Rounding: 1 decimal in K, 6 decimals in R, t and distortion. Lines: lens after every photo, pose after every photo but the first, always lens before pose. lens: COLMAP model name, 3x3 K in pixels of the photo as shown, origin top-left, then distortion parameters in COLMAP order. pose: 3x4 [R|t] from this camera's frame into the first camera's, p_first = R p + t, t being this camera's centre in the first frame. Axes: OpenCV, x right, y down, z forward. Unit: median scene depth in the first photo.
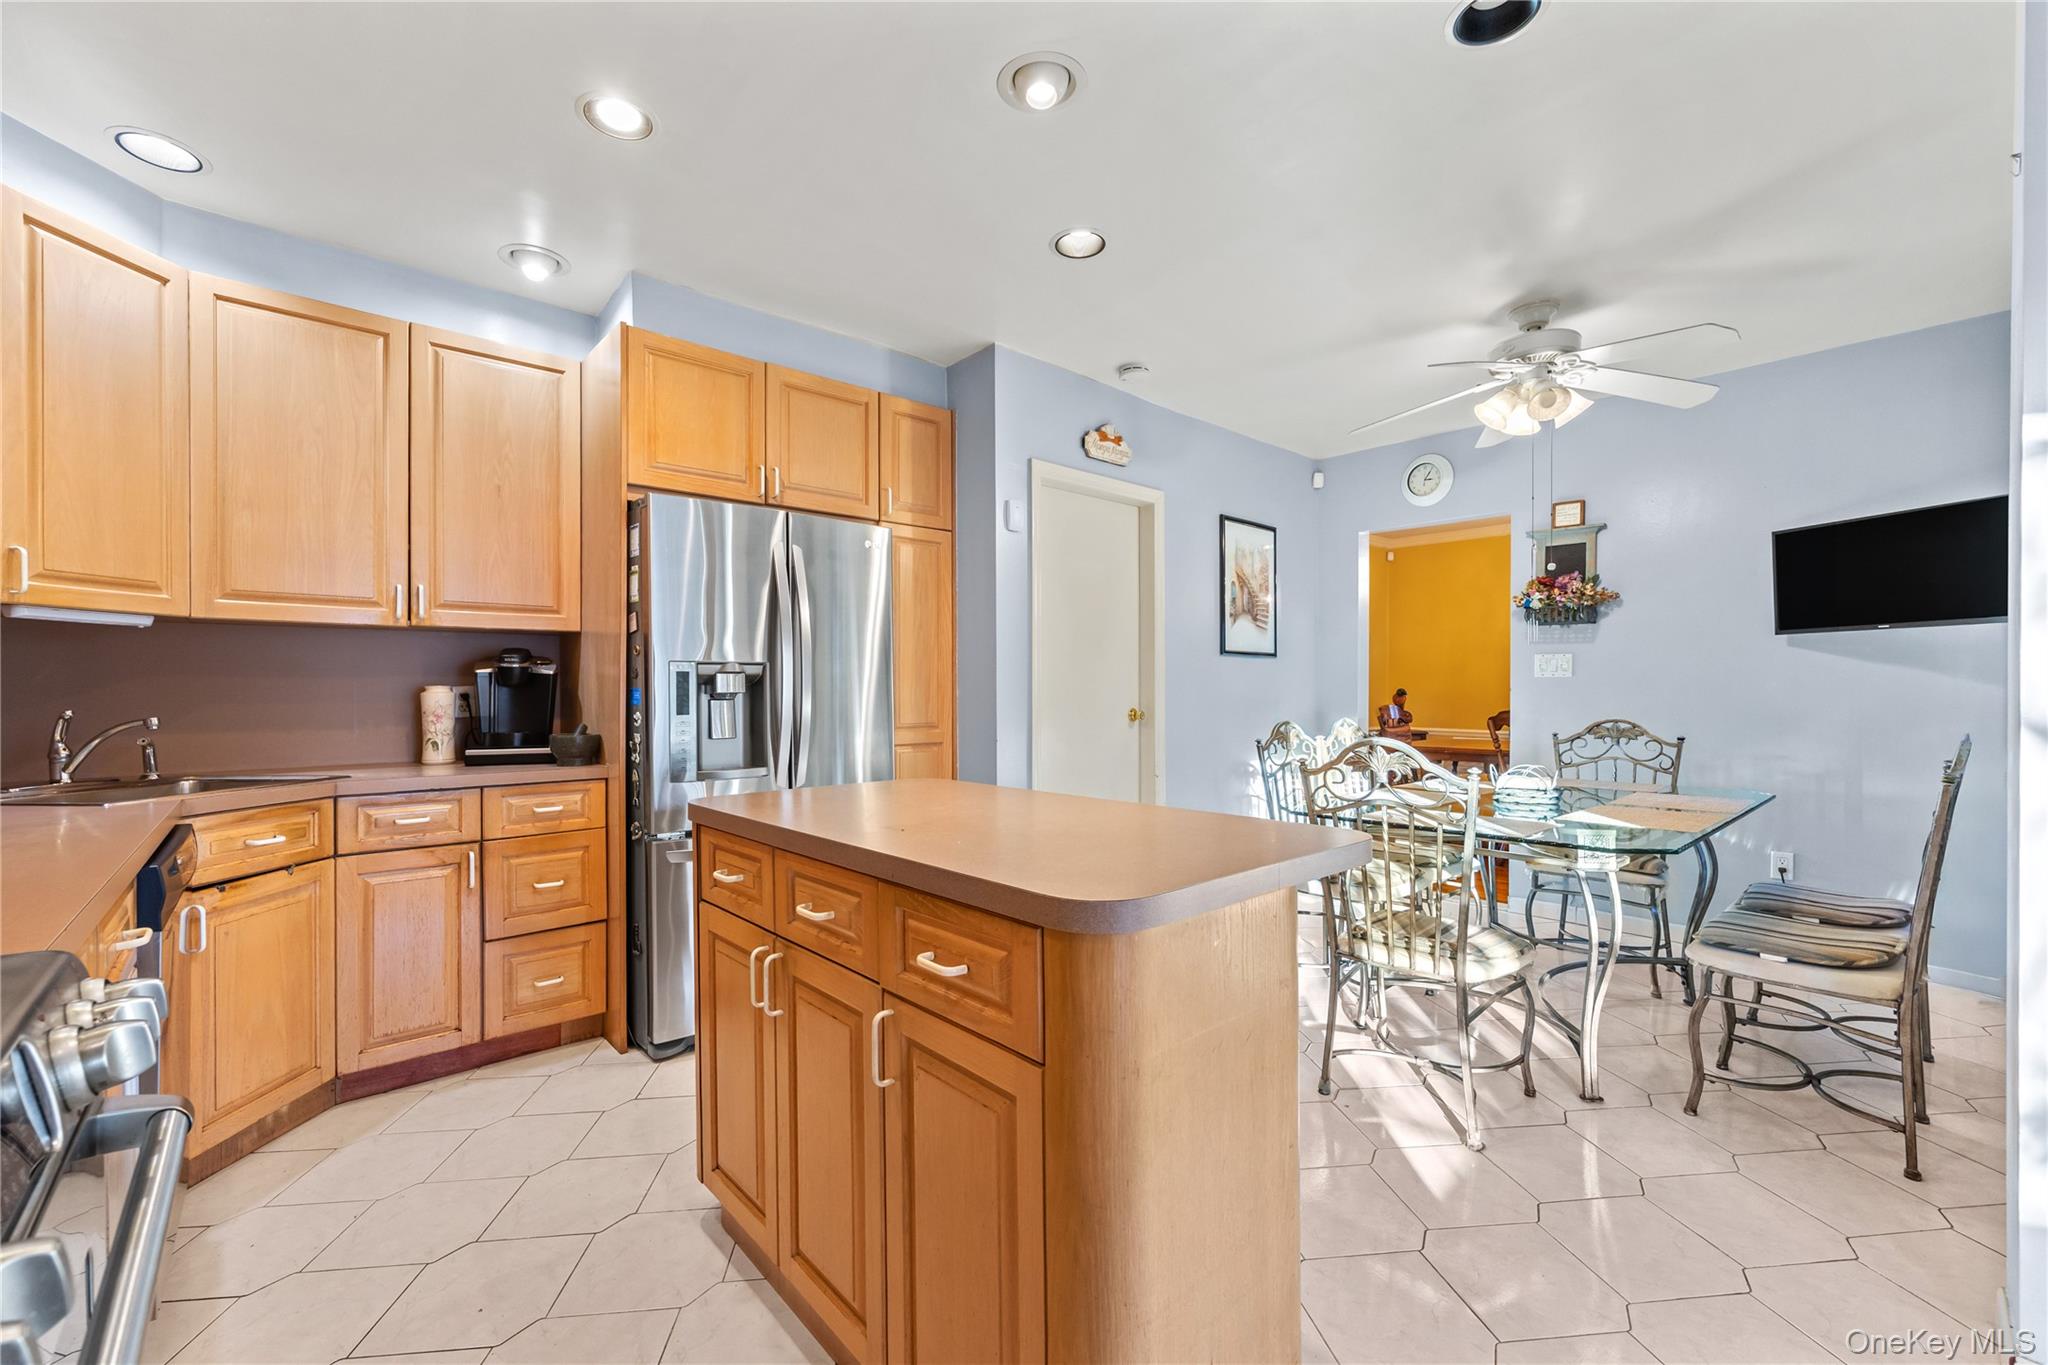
lens RADIAL K [[842.9, 0, 1024.0], [0, 842.9, 682.5], [0, 0, 1]] dist [-0.000155, 0.000044]
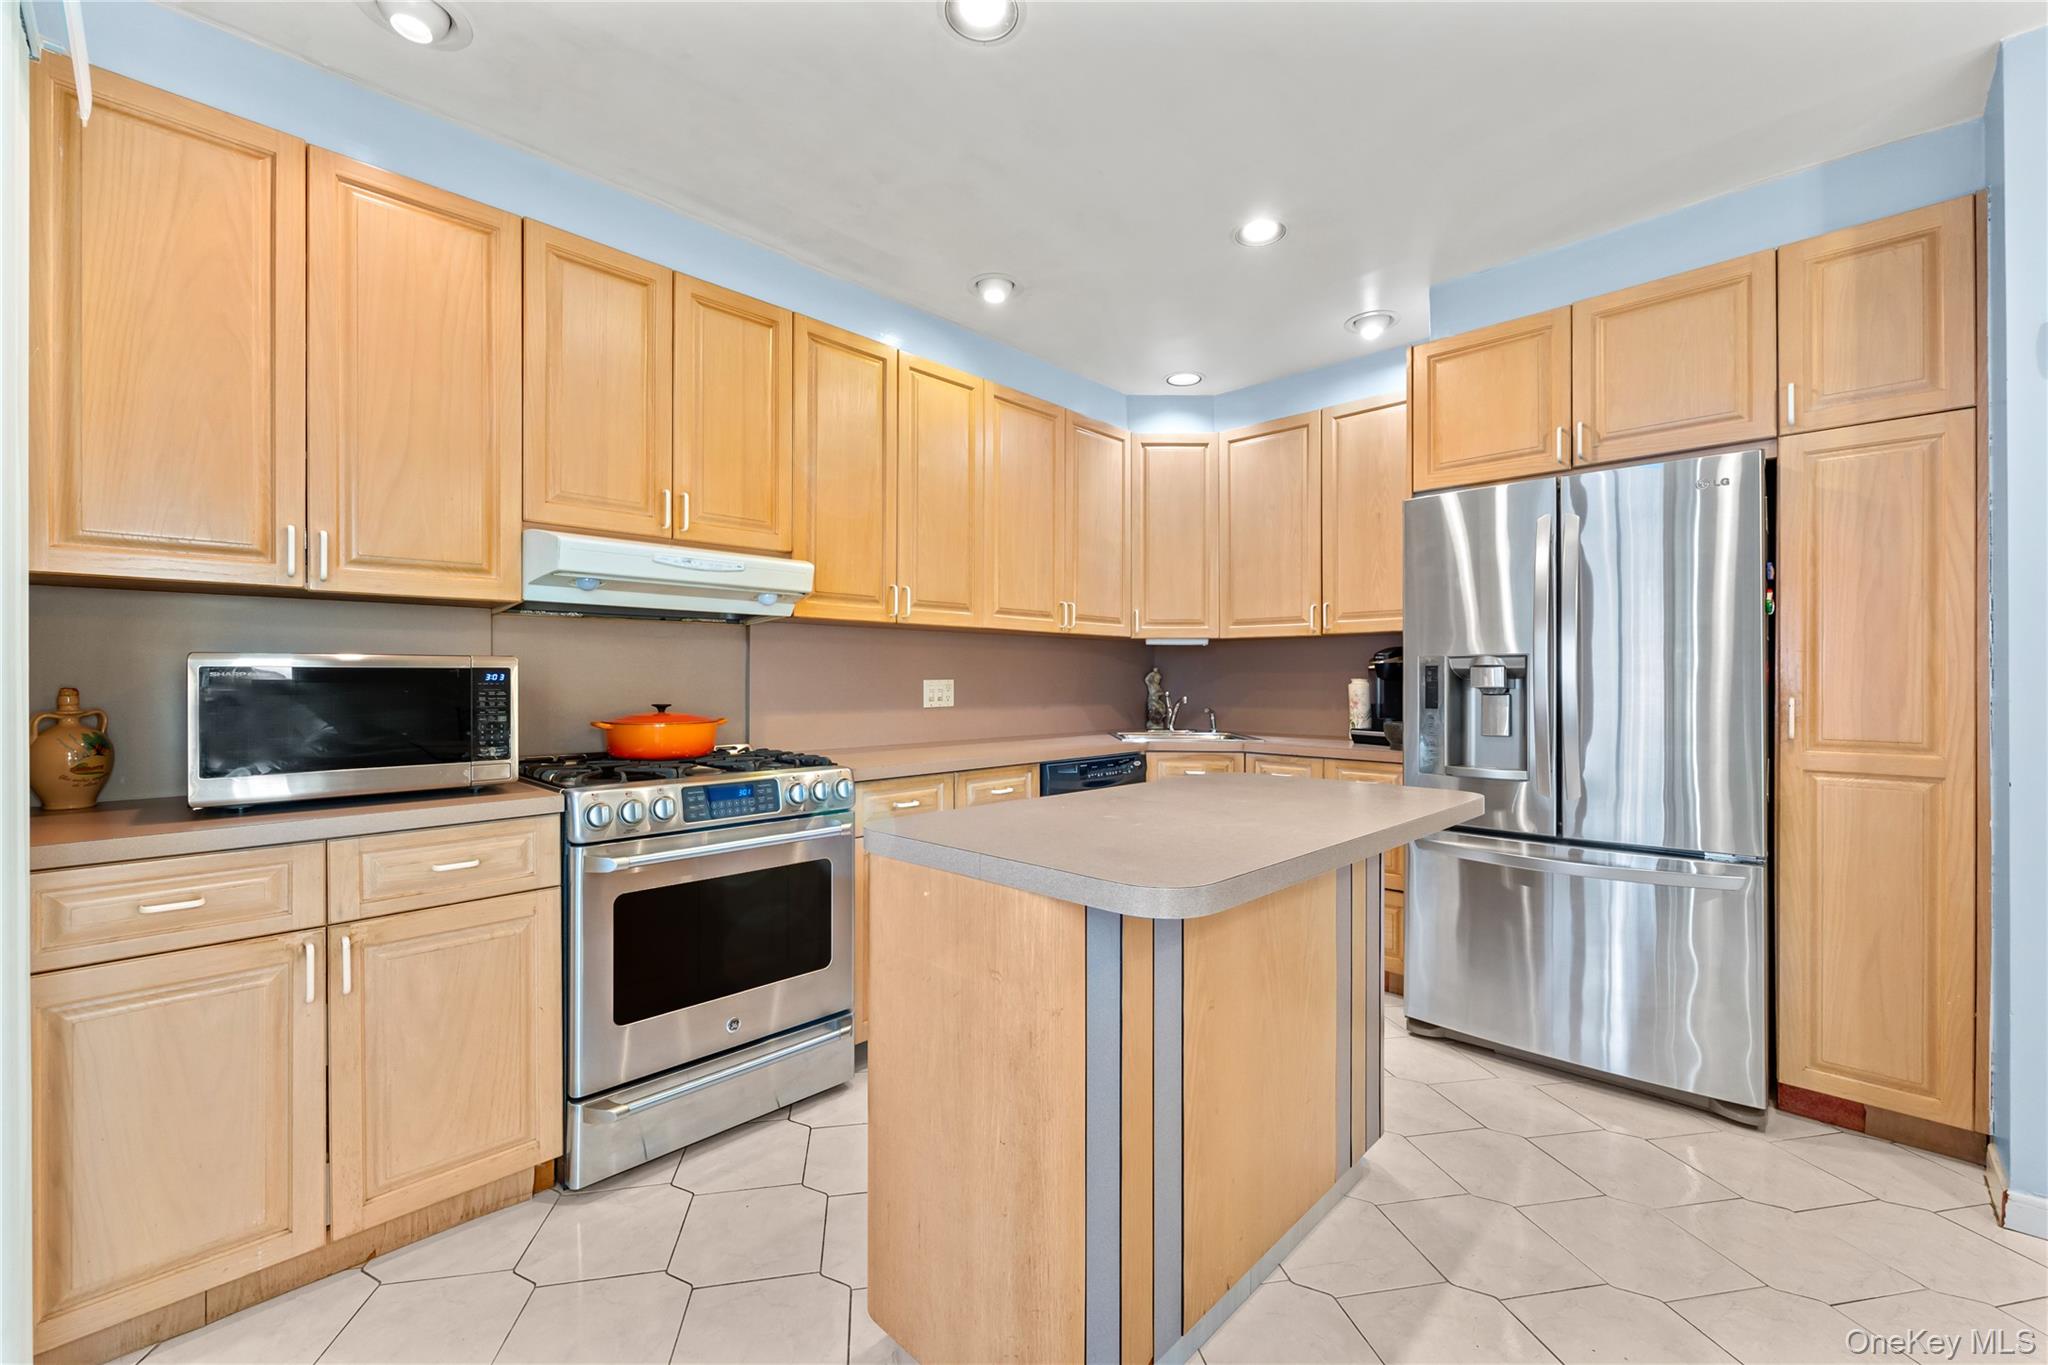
lens RADIAL K [[831.6, 0, 1033.9], [0, 831.6, 677.5], [0, 0, 1]] dist [-0.001425, -0.000243]
pose [[0.078779, 0.001650, -0.996891, 0.563902], [0.005698, 0.999982, 0.002106, -0.004243], [0.996876, -0.005847, 0.078768, 0.440337]]
